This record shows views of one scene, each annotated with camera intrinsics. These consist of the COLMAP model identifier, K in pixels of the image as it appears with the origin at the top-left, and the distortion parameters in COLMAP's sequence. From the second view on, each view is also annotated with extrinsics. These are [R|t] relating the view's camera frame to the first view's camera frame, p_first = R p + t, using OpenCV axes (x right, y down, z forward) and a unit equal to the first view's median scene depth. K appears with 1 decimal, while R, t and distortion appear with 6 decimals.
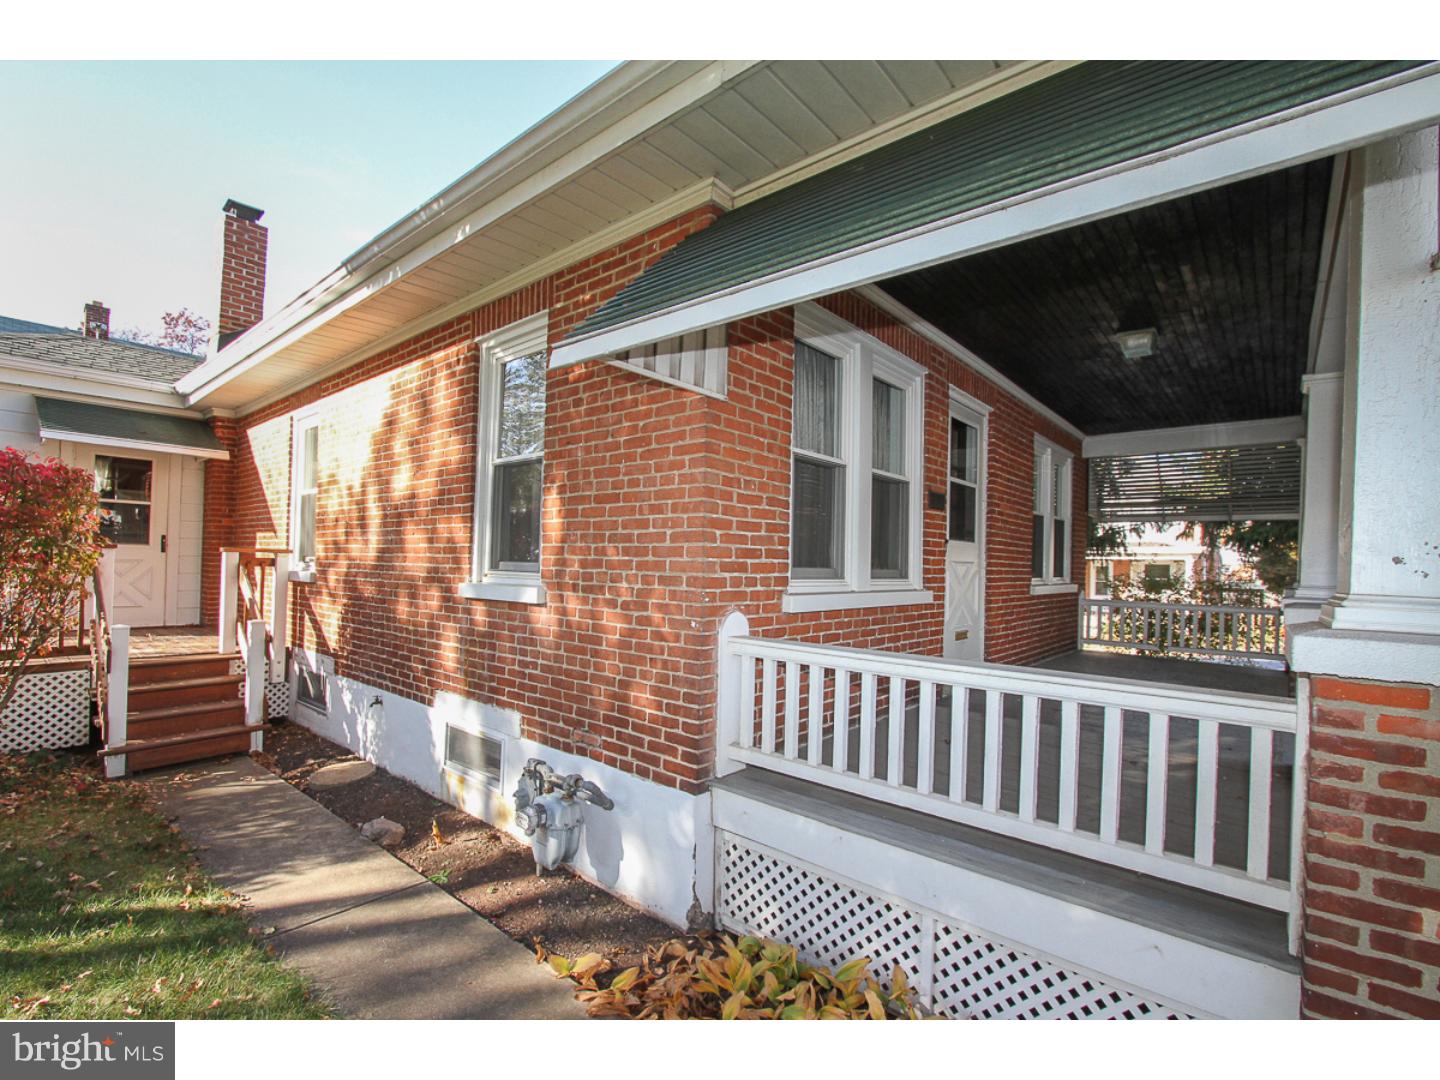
lens RADIAL K [[662.5, 0, 722.1], [0, 662.5, 552.4], [0, 0, 1]] dist [-0.015145, -0.000197]
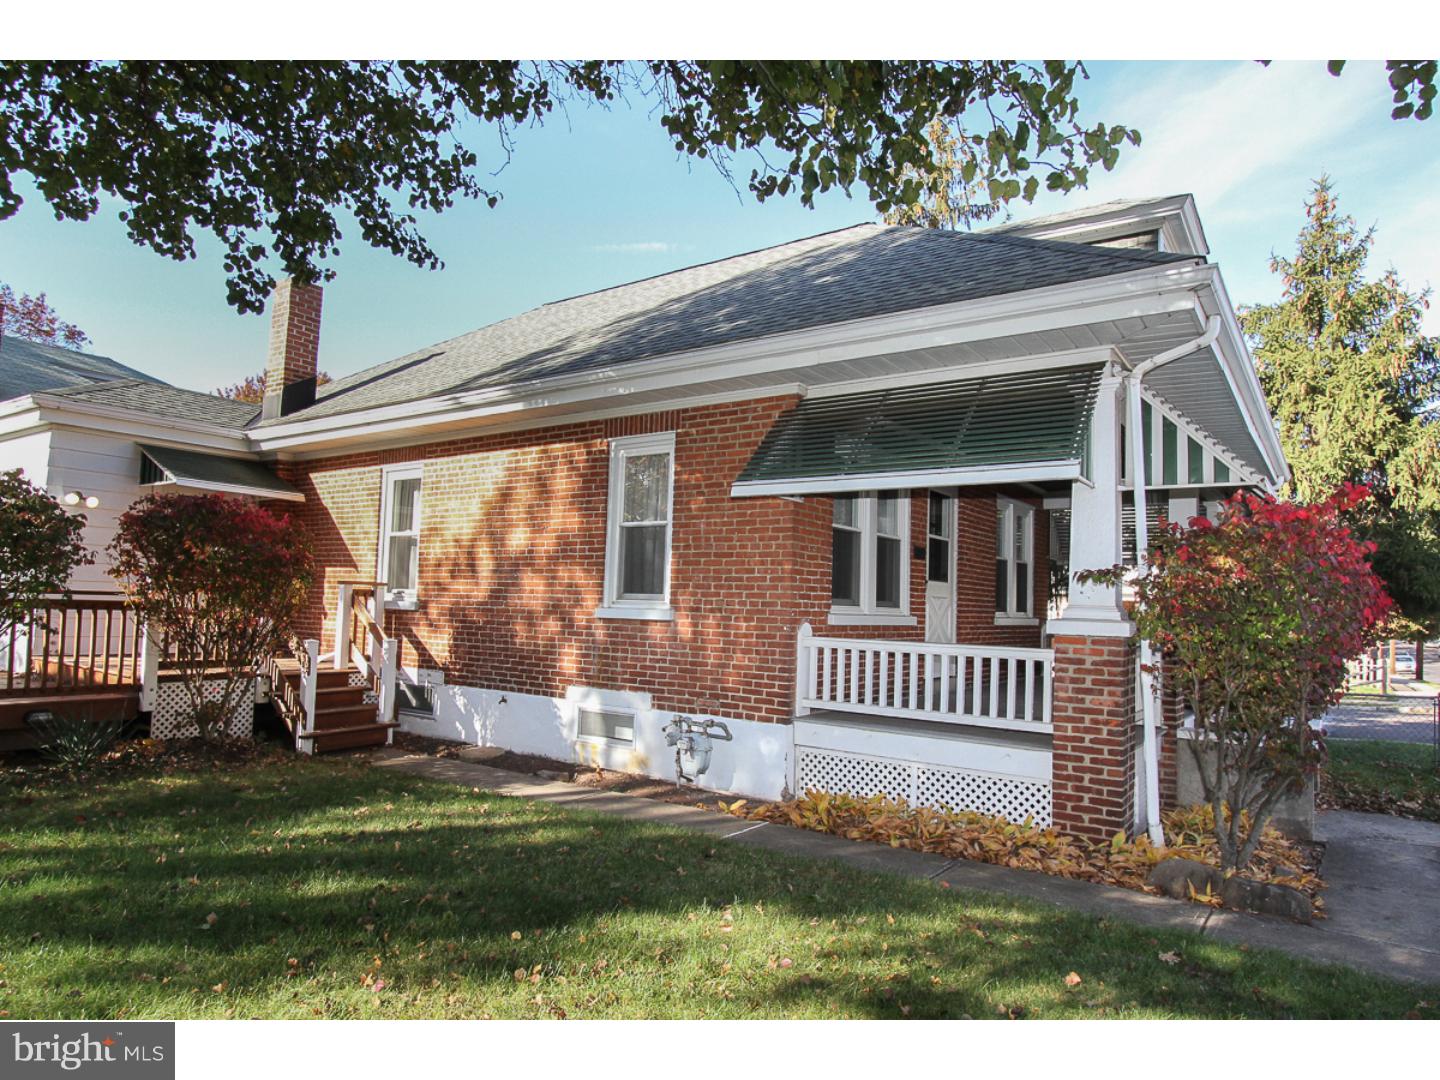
lens RADIAL K [[885.9, 0, 720.0], [0, 885.9, 540.0], [0, 0, 1]] dist [-0.024486, 0.000178]
pose [[0.996110, 0.013627, 0.087063, -0.276463], [-0.008705, 0.998355, -0.056665, 0.005049], [-0.087692, 0.055686, 0.994590, -0.881846]]
